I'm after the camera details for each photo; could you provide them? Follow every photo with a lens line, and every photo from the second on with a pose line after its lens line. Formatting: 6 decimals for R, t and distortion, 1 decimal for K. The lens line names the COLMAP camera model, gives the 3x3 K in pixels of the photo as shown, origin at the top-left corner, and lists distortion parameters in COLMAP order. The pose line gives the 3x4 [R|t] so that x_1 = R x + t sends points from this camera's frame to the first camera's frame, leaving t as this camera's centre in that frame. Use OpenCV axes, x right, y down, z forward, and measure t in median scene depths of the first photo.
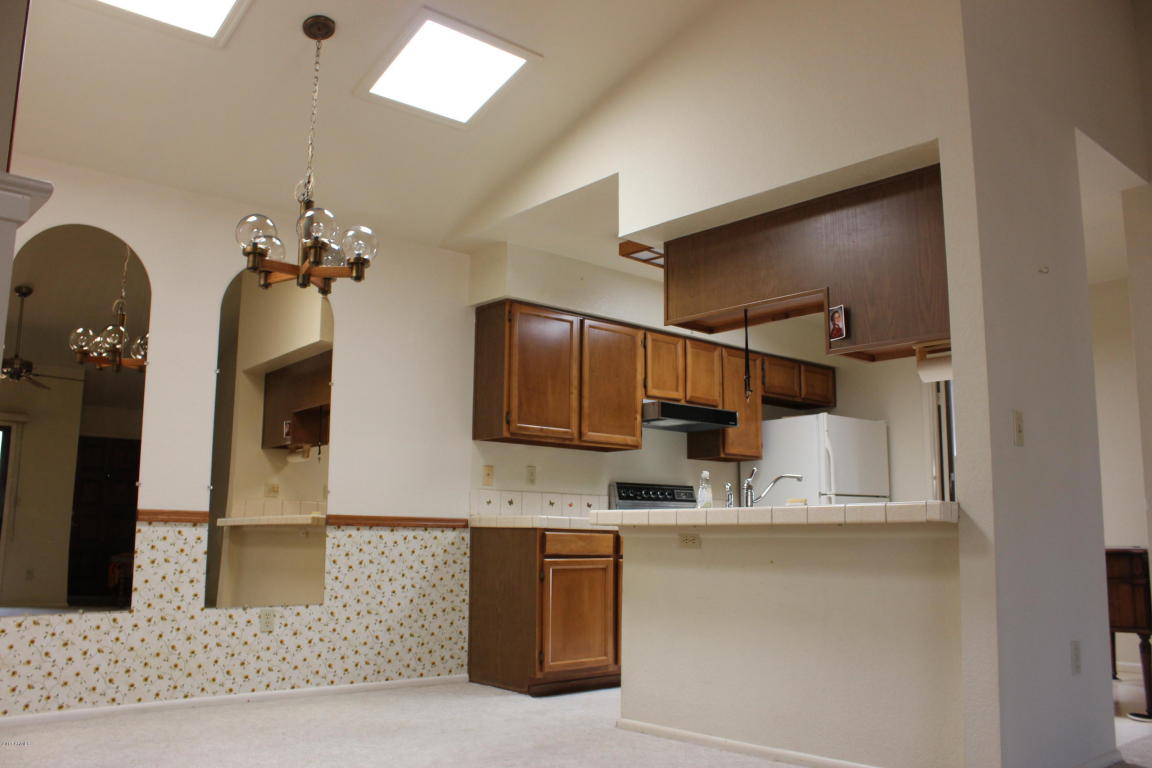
lens RADIAL K [[957.8, 0, 564.3], [0, 957.8, 389.7], [0, 0, 1]] dist [-0.143921, 0.108707]
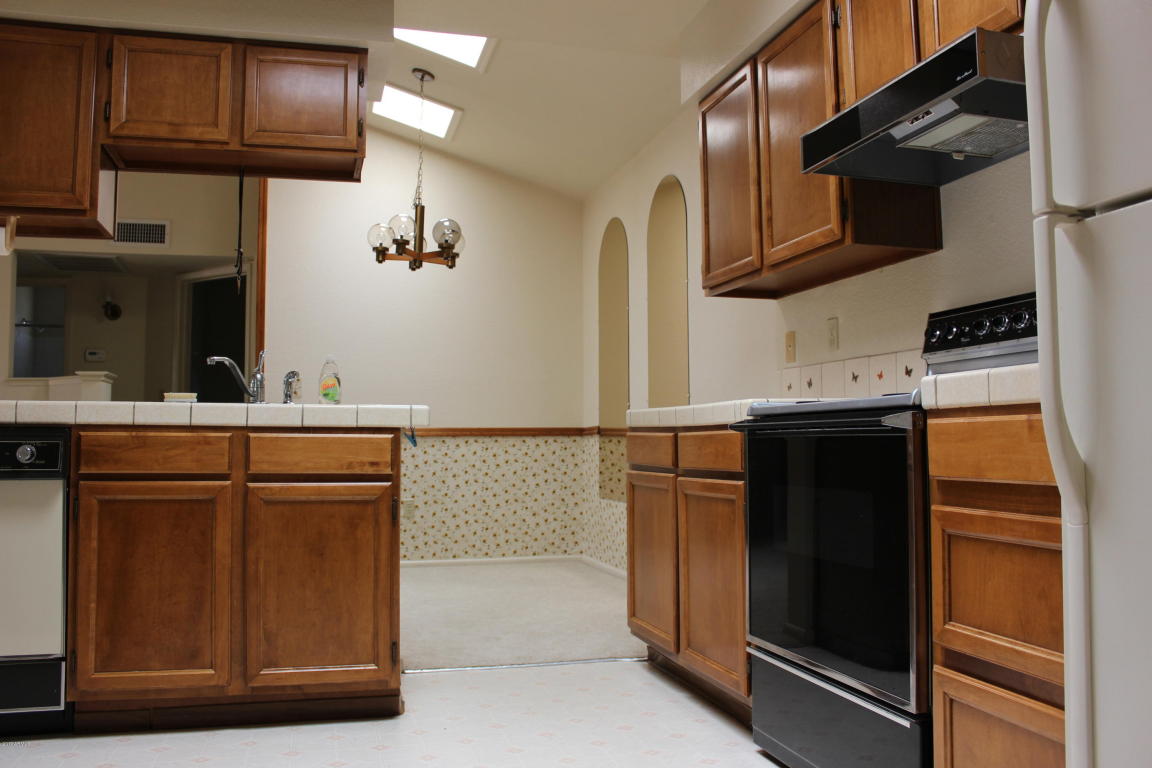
lens RADIAL K [[957.8, 0, 575.9], [0, 957.8, 381.3], [0, 0, 1]] dist [-0.143921, 0.108707]
pose [[-0.437882, -0.065786, -0.896622, 0.709614], [0.133783, 0.981447, -0.137345, 0.226623], [0.889023, -0.180093, -0.420957, 1.408777]]
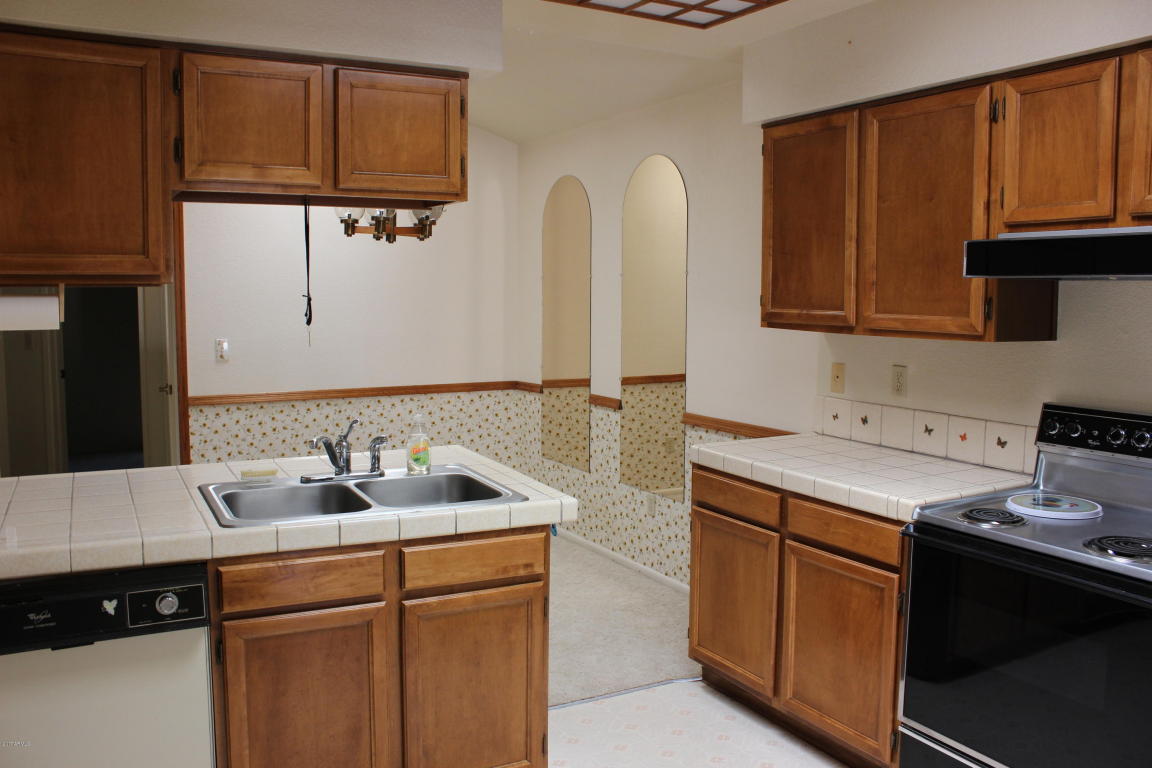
lens RADIAL K [[957.8, 0, 572.9], [0, 957.8, 380.5], [0, 0, 1]] dist [-0.143921, 0.108707]
pose [[-0.214135, 0.078470, -0.973647, 0.765957], [0.137450, 0.989271, 0.049500, 0.039650], [0.967085, -0.123228, -0.222623, 1.194652]]
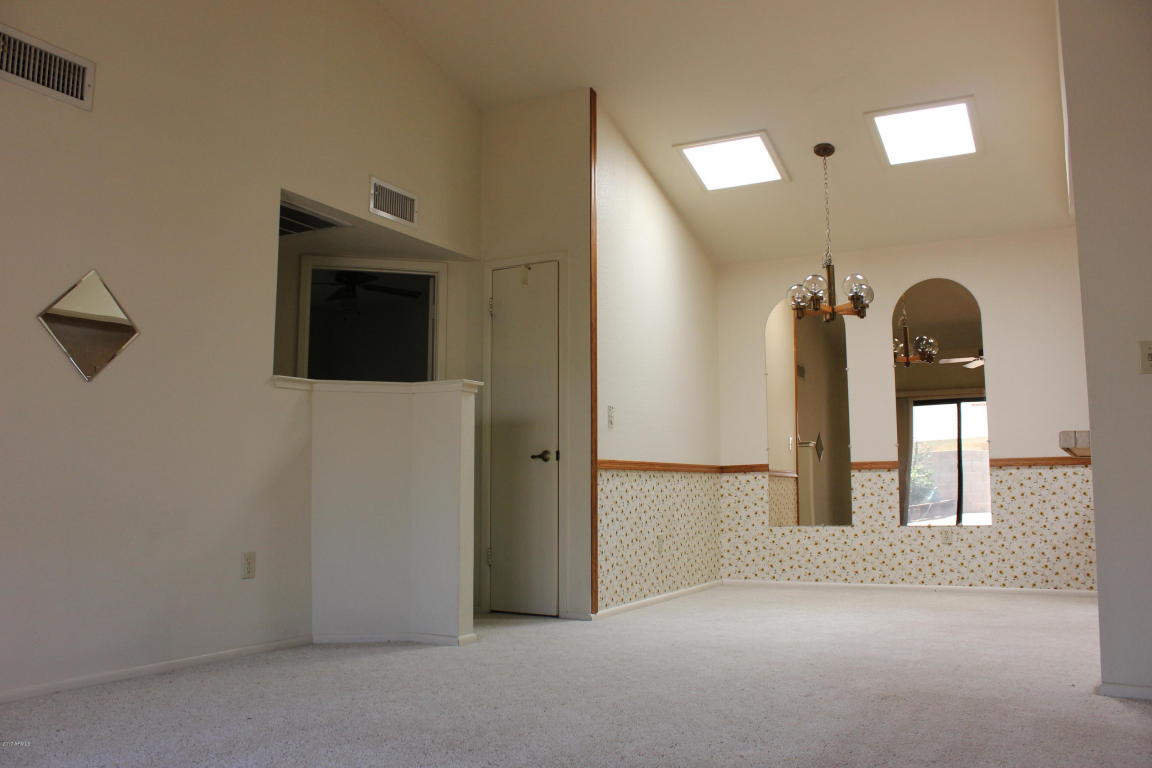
lens RADIAL K [[957.8, 0, 574.2], [0, 957.8, 392.3], [0, 0, 1]] dist [-0.143921, 0.108707]
pose [[0.342558, -0.105466, -0.933558, 0.841568], [0.145451, 0.987652, -0.058205, 0.034107], [0.928169, -0.115848, 0.353668, 0.008346]]
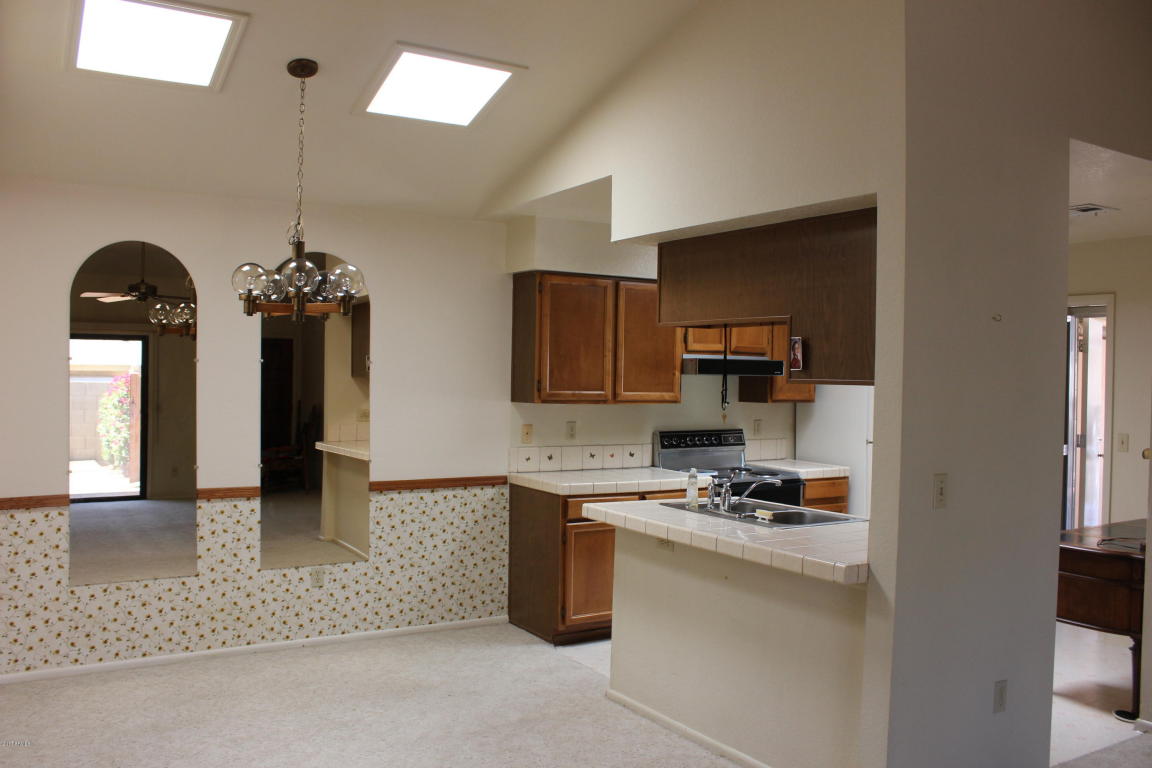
lens RADIAL K [[957.8, 0, 559.8], [0, 957.8, 391.8], [0, 0, 1]] dist [-0.143921, 0.108707]
pose [[0.985407, 0.008986, -0.169979, 0.169324], [0.019236, 0.986330, 0.163658, -0.161219], [0.169126, -0.164539, 0.971763, -0.029346]]
